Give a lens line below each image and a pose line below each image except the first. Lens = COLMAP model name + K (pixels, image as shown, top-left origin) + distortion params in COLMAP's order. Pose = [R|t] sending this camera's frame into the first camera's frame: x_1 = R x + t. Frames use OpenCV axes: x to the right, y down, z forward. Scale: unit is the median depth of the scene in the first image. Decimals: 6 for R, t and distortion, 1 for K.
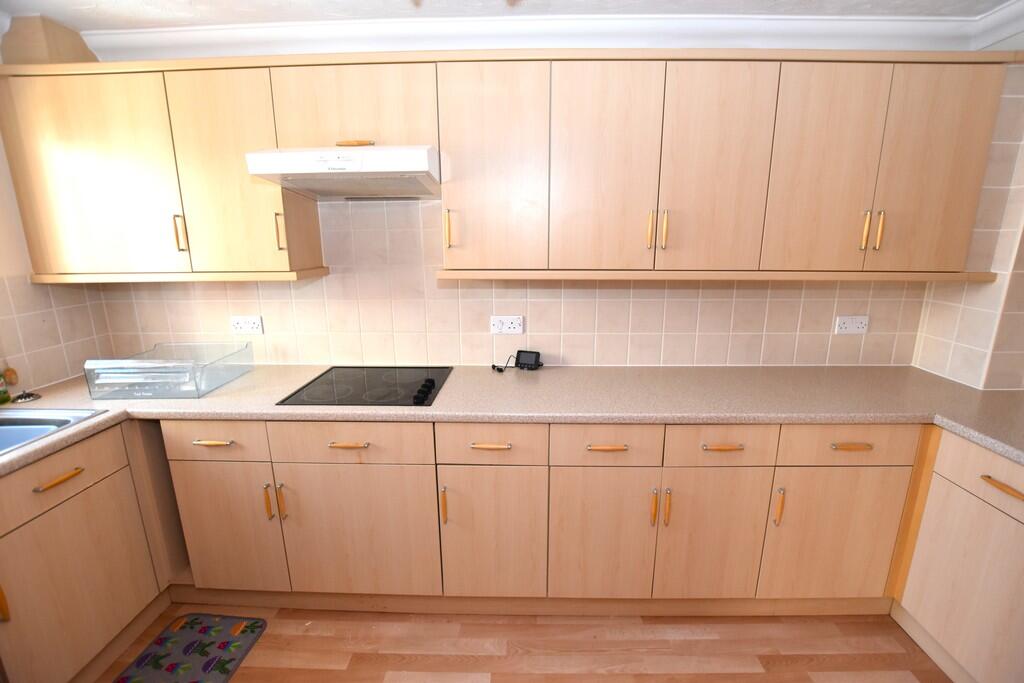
lens RADIAL K [[454.4, 0, 520.5], [0, 454.4, 341.8], [0, 0, 1]] dist [-0.018994, 0.000019]
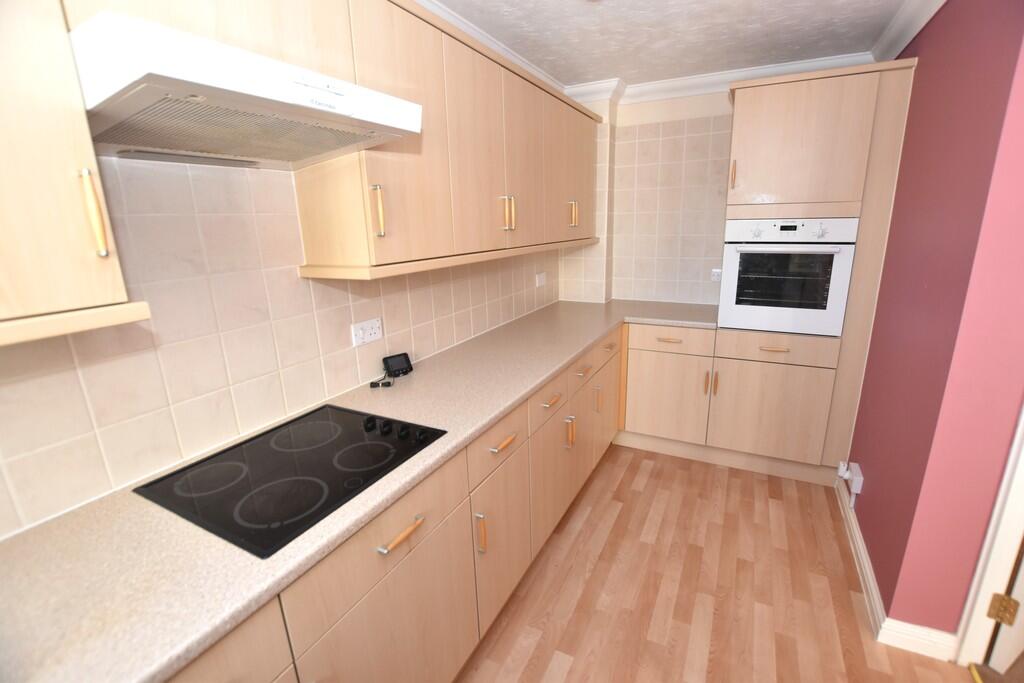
lens RADIAL K [[454.4, 0, 518.9], [0, 454.4, 342.1], [0, 0, 1]] dist [-0.018994, 0.000019]
pose [[0.442021, -0.240317, 0.864214, -0.636688], [0.225327, 0.962299, 0.152343, -0.084512], [-0.868242, 0.127392, 0.479506, 0.386161]]
